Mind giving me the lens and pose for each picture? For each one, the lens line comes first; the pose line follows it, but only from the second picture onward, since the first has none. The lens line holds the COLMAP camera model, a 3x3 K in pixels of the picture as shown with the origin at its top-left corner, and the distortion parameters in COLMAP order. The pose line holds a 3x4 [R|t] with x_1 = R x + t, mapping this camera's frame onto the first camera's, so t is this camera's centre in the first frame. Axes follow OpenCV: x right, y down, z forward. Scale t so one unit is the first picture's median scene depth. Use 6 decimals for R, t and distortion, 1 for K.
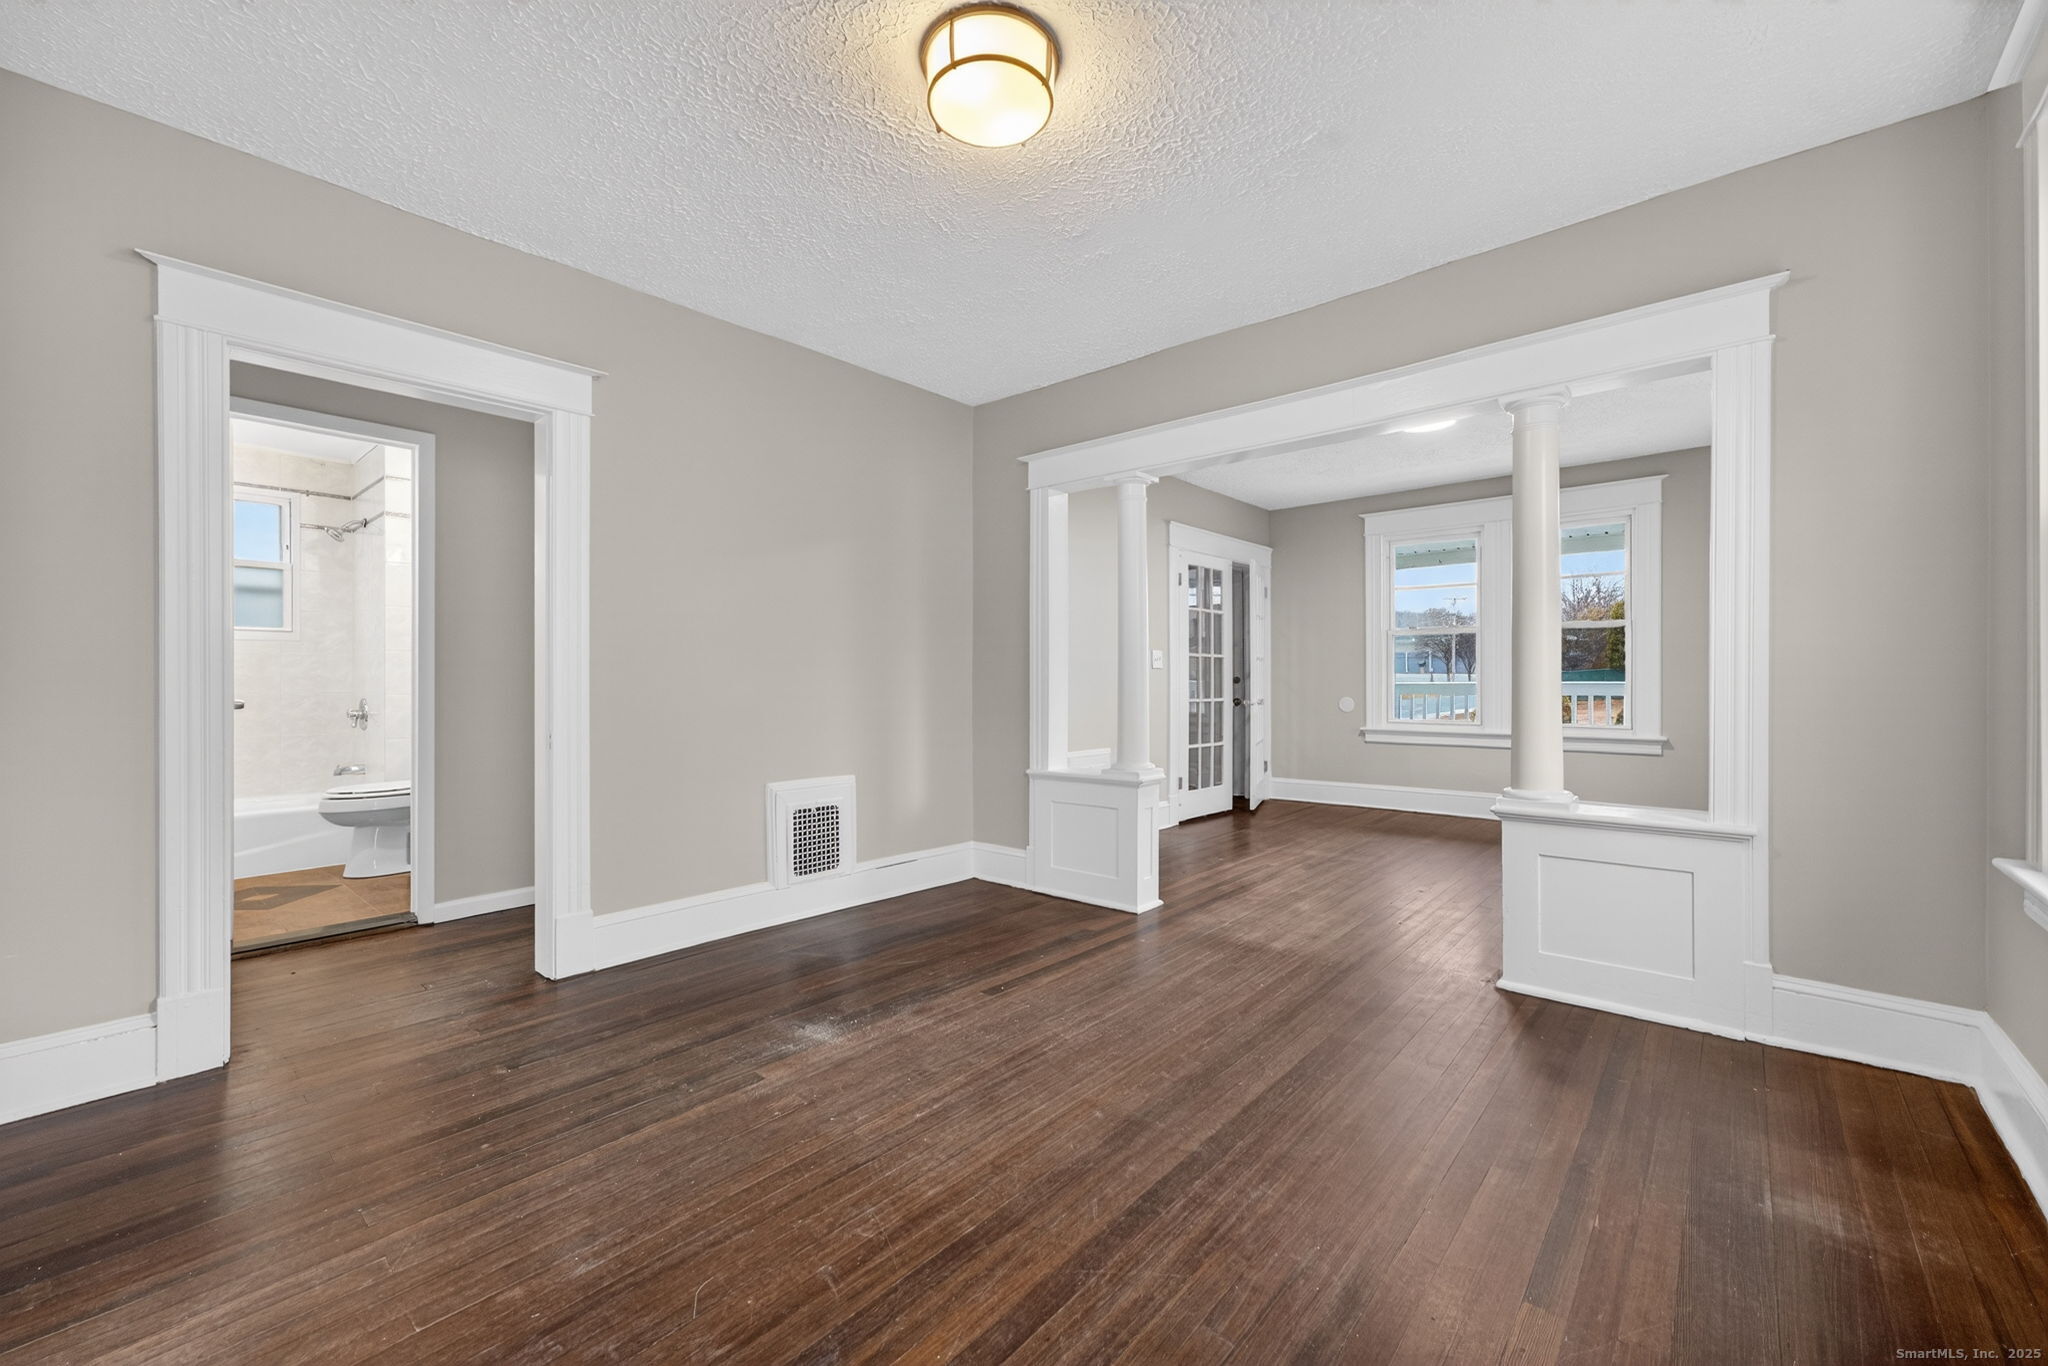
lens RADIAL K [[830.0, 0, 1019.3], [0, 830.0, 673.0], [0, 0, 1]] dist [-0.011113, 0.002509]
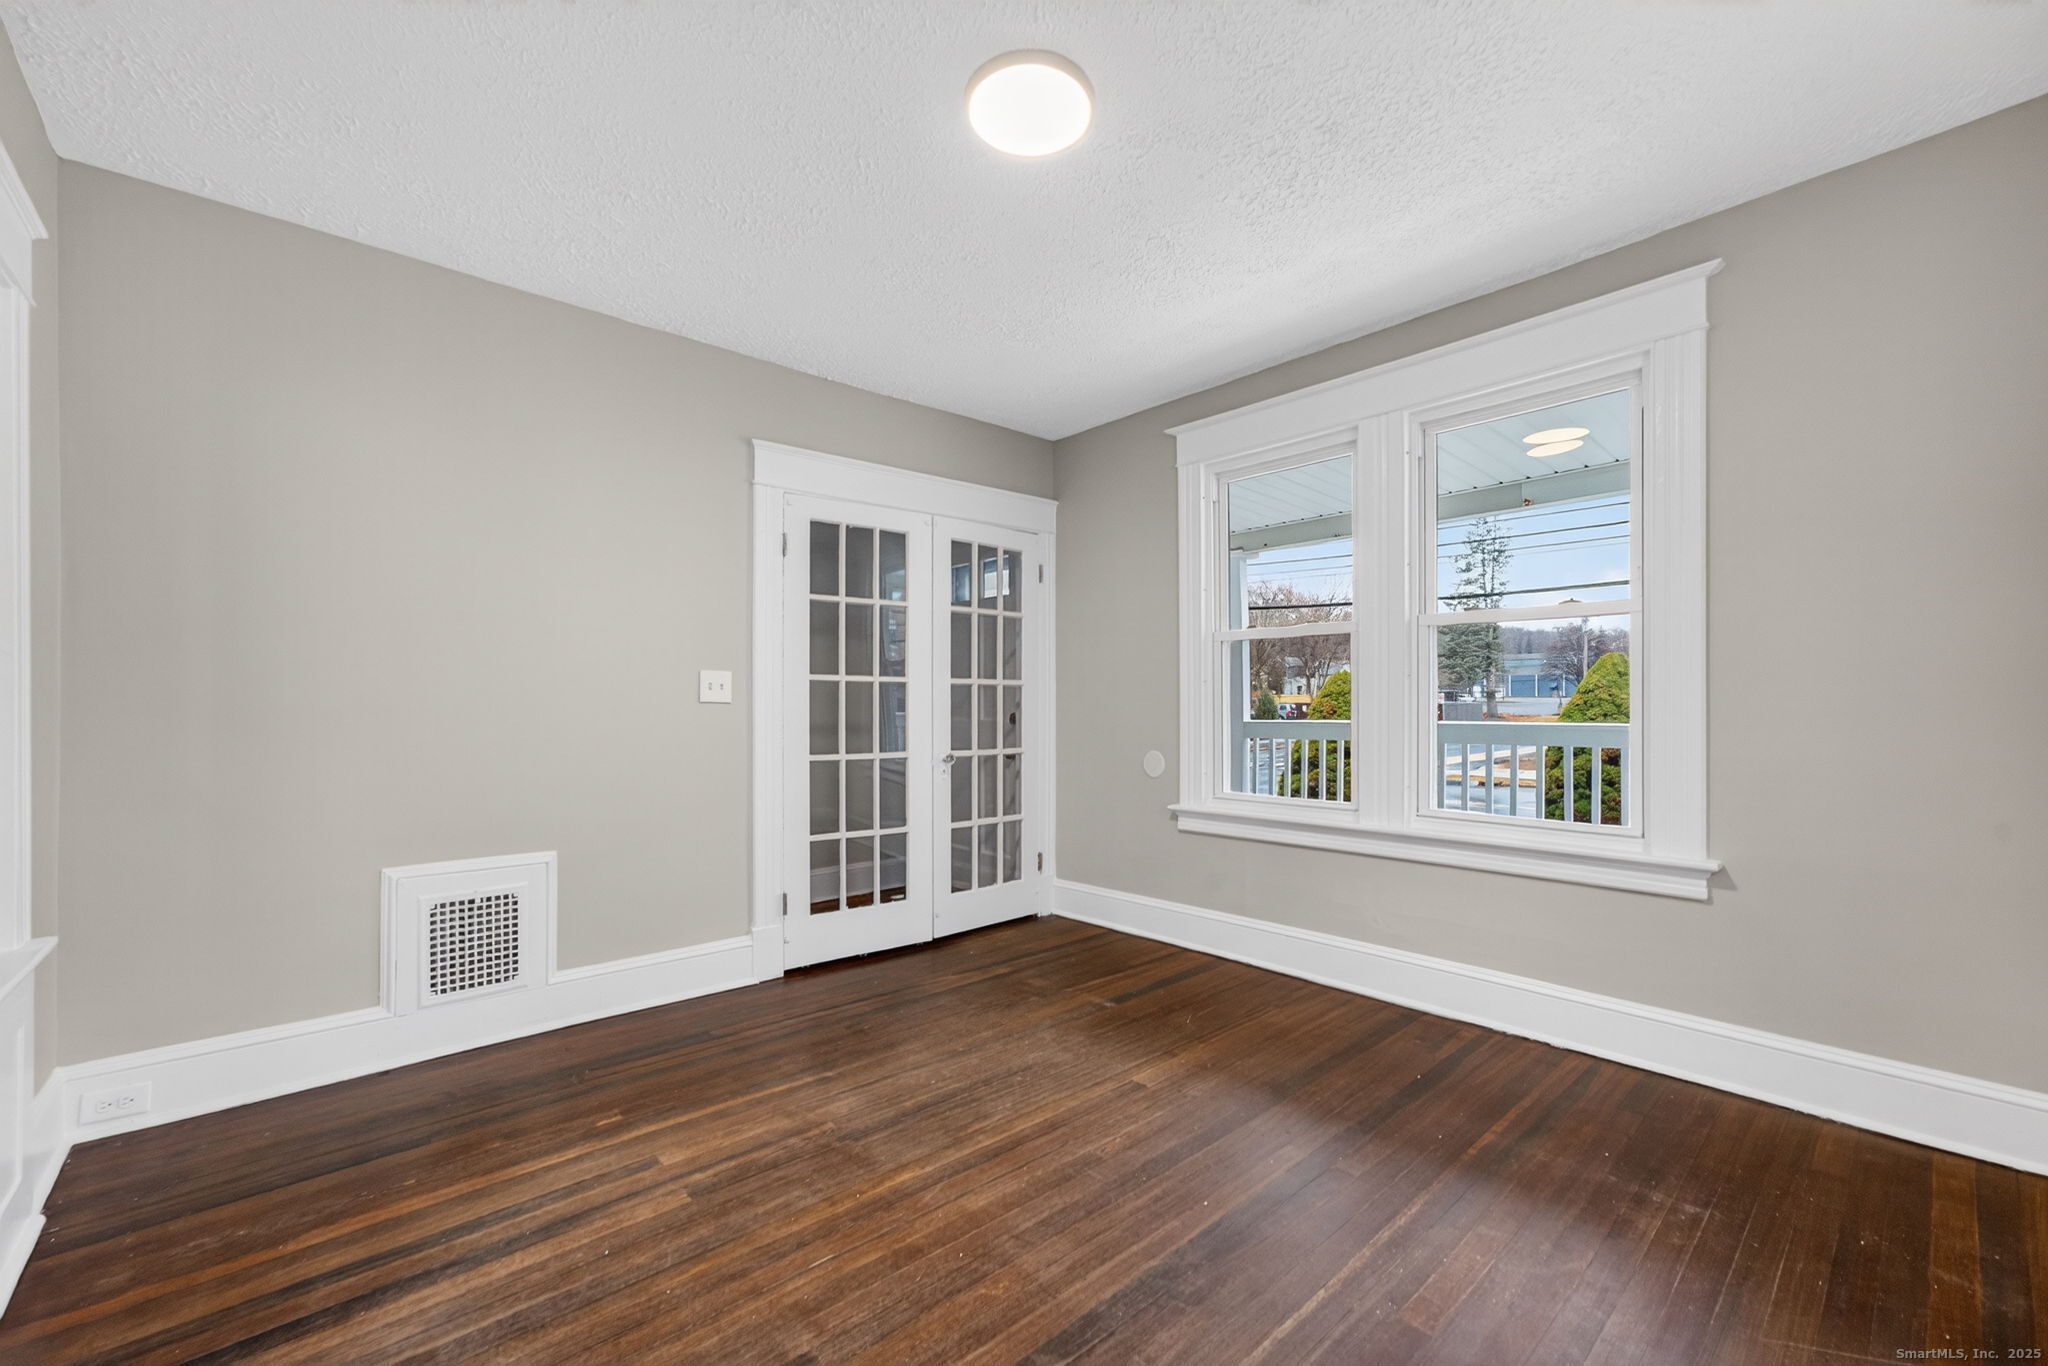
lens RADIAL K [[830.0, 0, 1020.9], [0, 830.0, 703.3], [0, 0, 1]] dist [-0.011113, 0.002509]
pose [[0.993250, -0.006232, -0.115830, 0.377098], [0.006554, 0.999976, 0.002402, -0.005487], [0.115812, -0.003145, 0.993266, 0.424852]]
